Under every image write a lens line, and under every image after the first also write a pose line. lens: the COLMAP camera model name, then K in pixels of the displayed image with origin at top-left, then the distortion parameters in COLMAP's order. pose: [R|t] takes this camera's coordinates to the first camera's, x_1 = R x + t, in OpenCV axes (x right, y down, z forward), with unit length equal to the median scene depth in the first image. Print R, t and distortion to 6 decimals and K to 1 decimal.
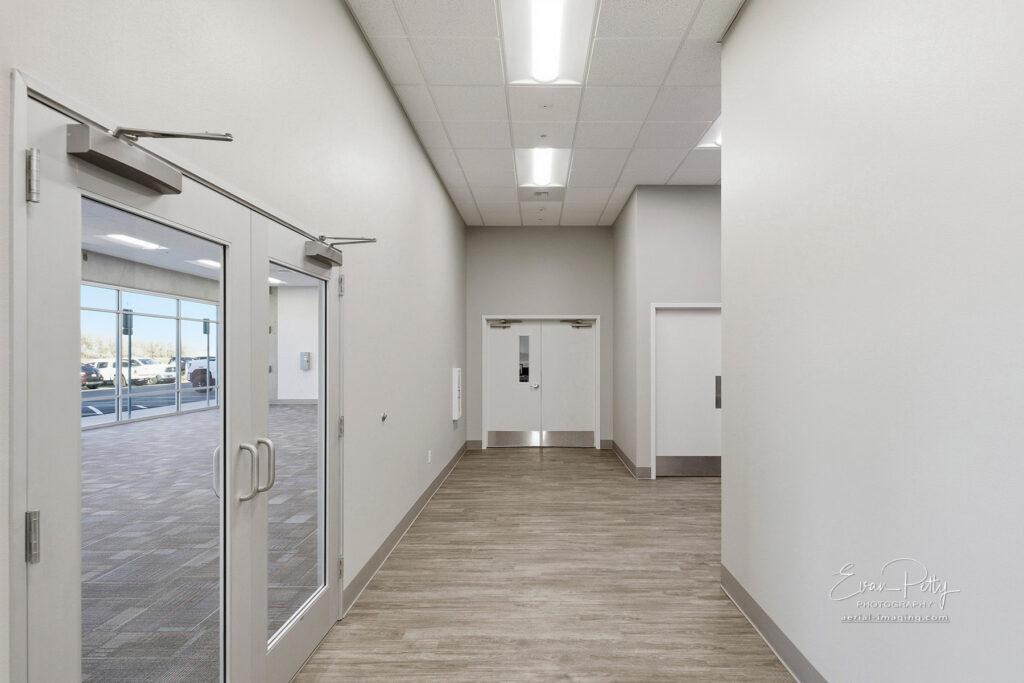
lens RADIAL K [[511.4, 0, 541.8], [0, 511.4, 353.8], [0, 0, 1]] dist [-0.001651, -0.000527]
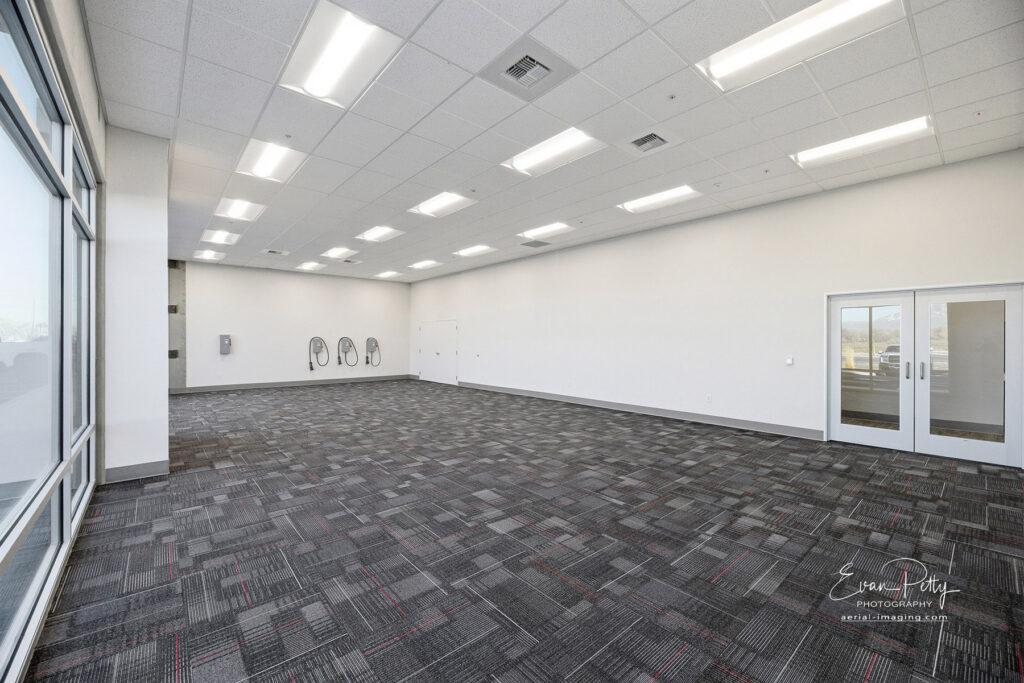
lens RADIAL K [[410.6, 0, 513.8], [0, 410.6, 340.6], [0, 0, 1]] dist [-0.000253, -0.002649]
pose [[0.758061, -0.000621, 0.652183, -0.634704], [-0.001856, 0.999993, 0.003110, 0.004437], [-0.652180, -0.003568, 0.758055, 0.101376]]
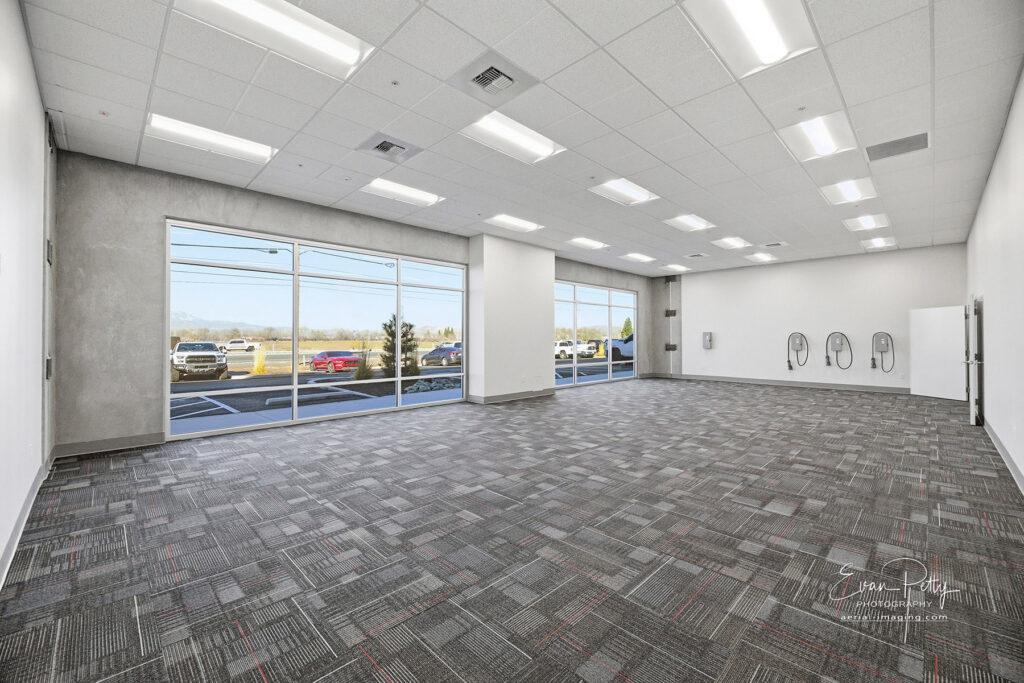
lens RADIAL K [[420.6, 0, 512.3], [0, 420.6, 334.4], [0, 0, 1]] dist [0.005840, -0.005768]
pose [[0.698428, -0.009473, -0.715617, -0.134196], [0.003248, 0.999944, -0.010067, 0.010548], [0.715673, 0.004706, 0.698420, 0.102859]]
